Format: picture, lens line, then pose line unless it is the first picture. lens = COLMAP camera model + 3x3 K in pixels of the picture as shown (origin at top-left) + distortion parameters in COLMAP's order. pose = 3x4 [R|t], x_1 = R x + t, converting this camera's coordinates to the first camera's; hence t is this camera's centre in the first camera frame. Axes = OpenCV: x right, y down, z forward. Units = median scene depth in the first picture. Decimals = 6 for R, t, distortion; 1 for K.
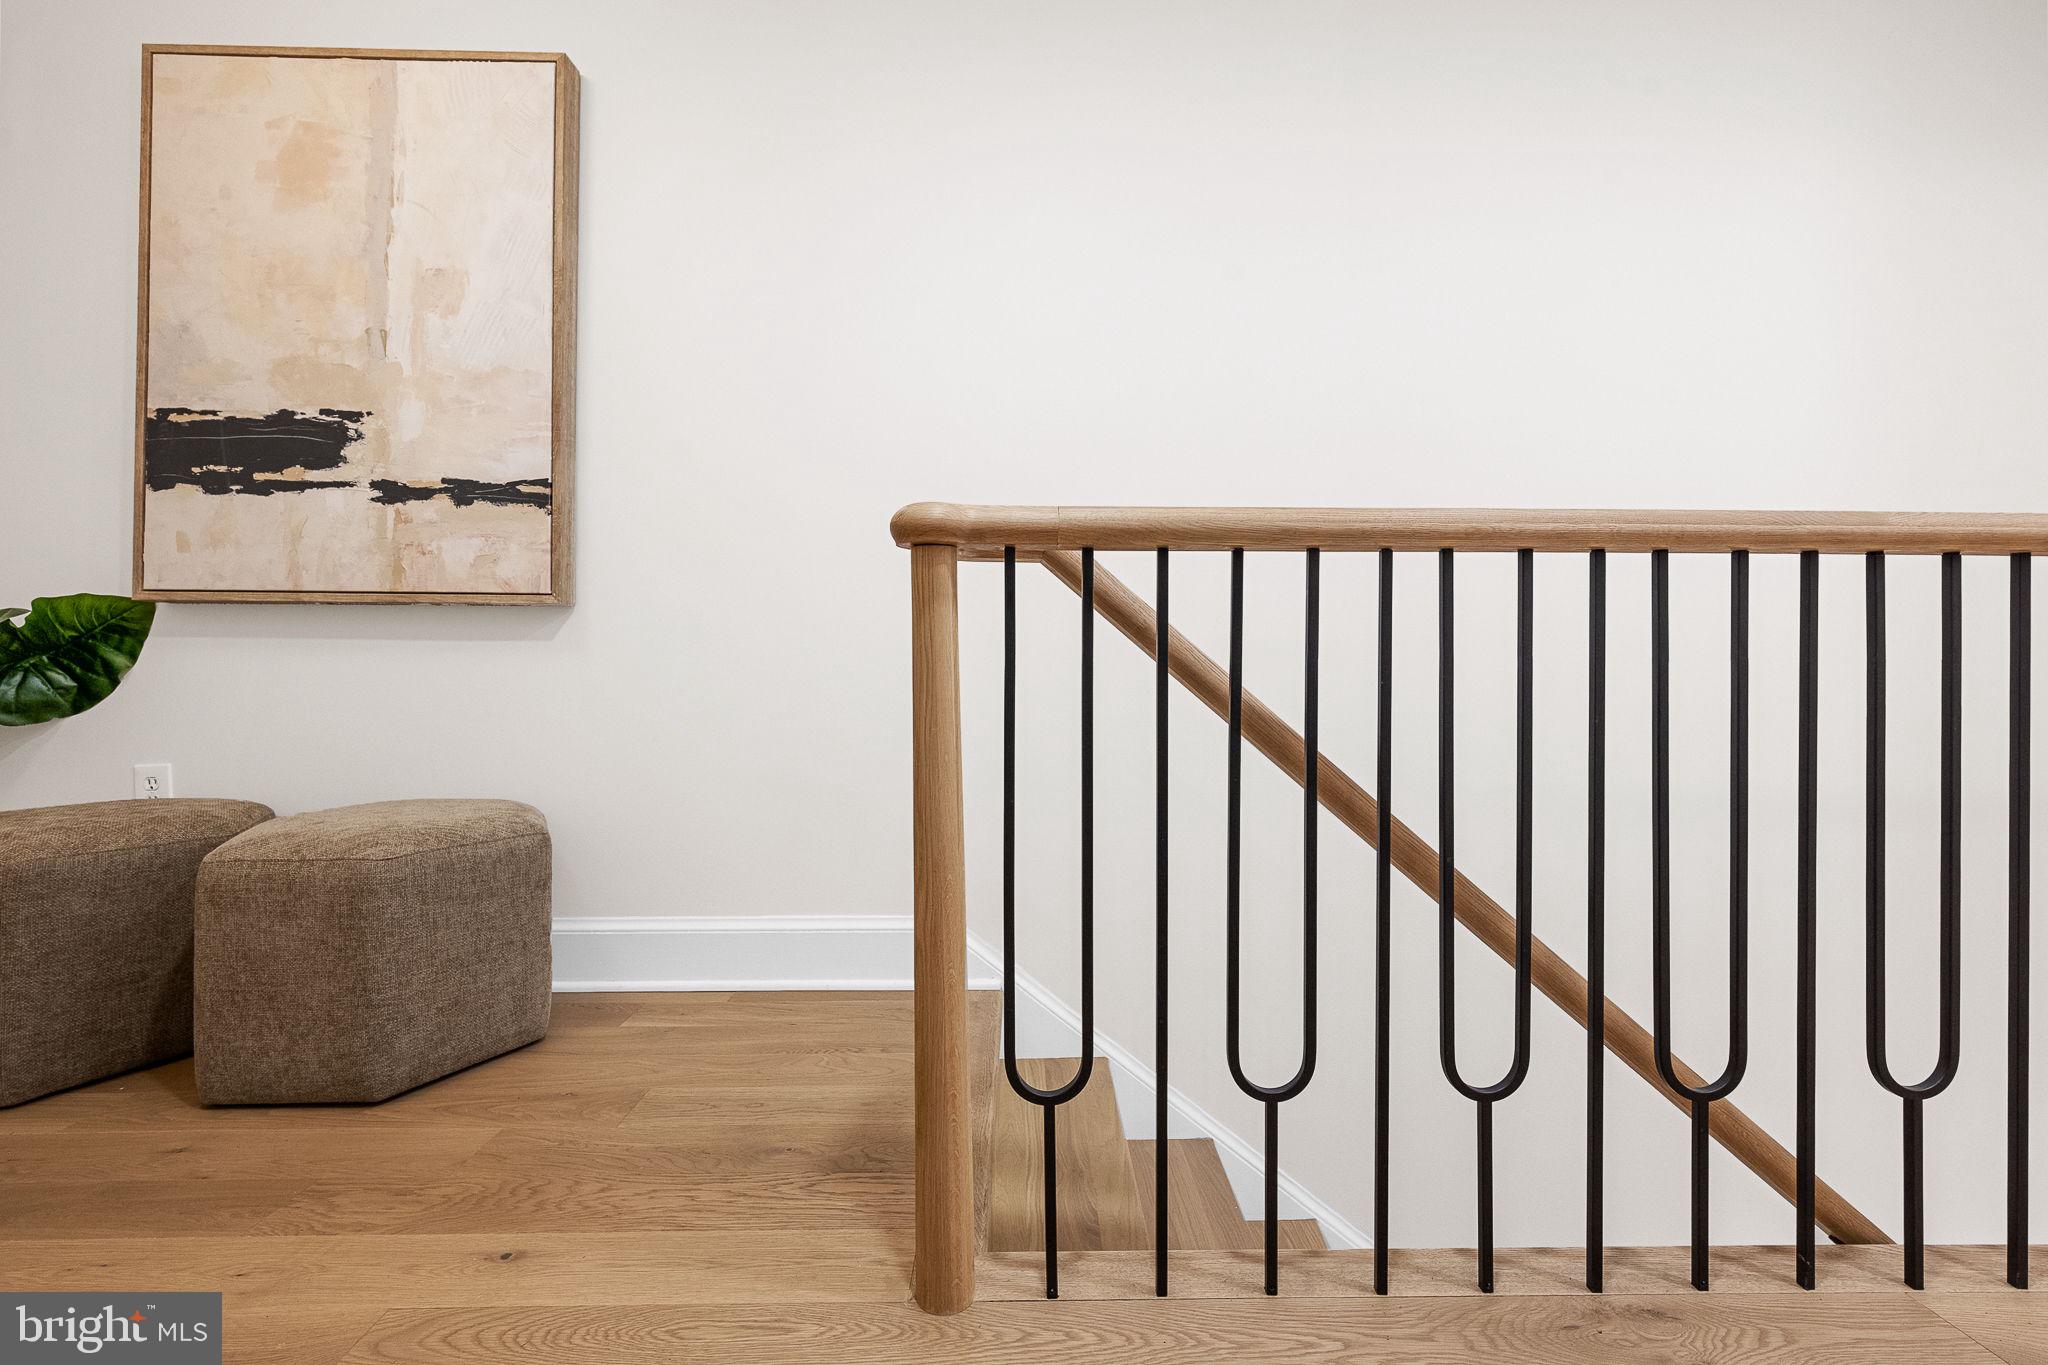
lens RADIAL K [[860.4, 0, 1025.6], [0, 860.4, 671.9], [0, 0, 1]] dist [0.003764, 0.000404]
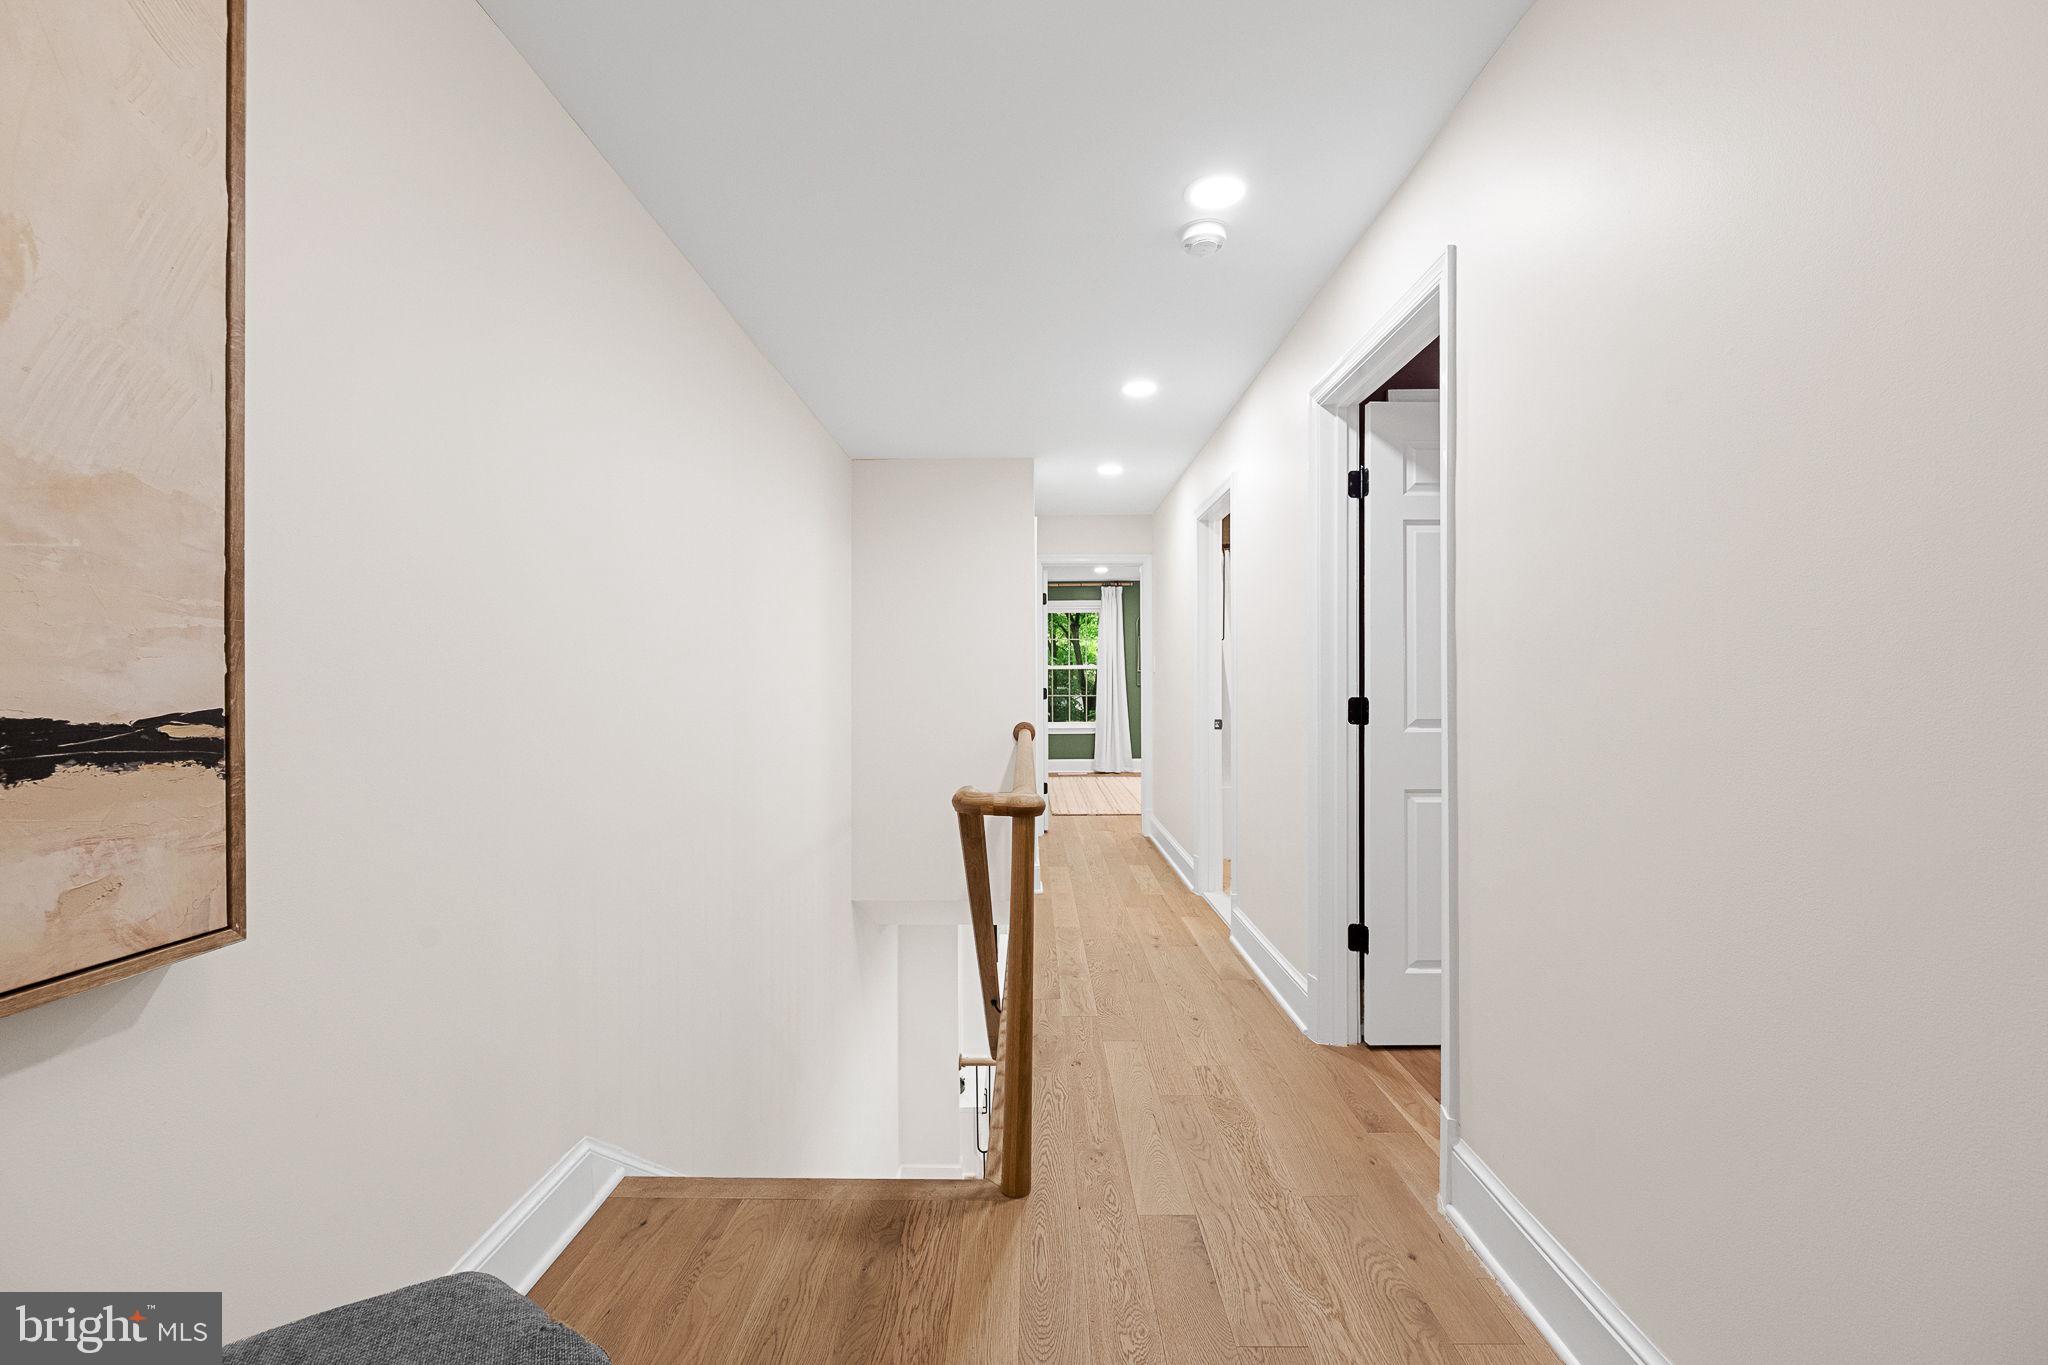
lens RADIAL K [[860.4, 0, 1025.2], [0, 860.4, 679.6], [0, 0, 1]] dist [0.003764, 0.000404]
pose [[-0.001248, -0.009922, 0.999950, -1.078961], [0.003568, 0.999944, 0.009927, -0.245557], [-0.999993, 0.003581, -0.001212, 0.511649]]
